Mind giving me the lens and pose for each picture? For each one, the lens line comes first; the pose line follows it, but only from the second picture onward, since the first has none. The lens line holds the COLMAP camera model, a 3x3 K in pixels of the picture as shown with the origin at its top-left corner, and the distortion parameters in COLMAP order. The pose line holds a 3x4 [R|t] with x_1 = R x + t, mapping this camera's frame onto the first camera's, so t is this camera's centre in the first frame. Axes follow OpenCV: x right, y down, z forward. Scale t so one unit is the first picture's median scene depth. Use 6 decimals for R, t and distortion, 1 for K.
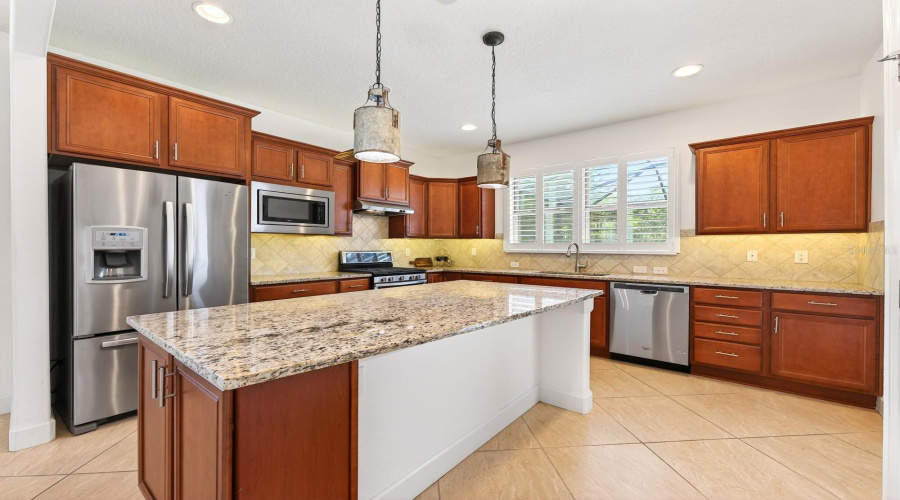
lens RADIAL K [[353.3, 0, 453.9], [0, 353.3, 249.7], [0, 0, 1]] dist [0.000824, -0.000043]
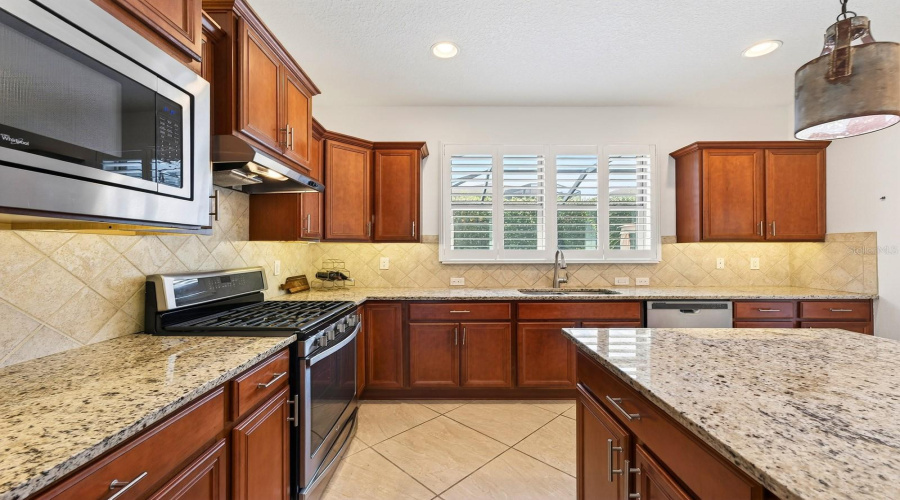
lens RADIAL K [[353.3, 0, 453.9], [0, 353.3, 249.7], [0, 0, 1]] dist [0.000824, -0.000043]
pose [[0.784673, -0.002213, 0.619907, -0.334896], [0.007257, 0.999958, -0.005615, -0.018948], [-0.619868, 0.008905, 0.784656, 0.594523]]
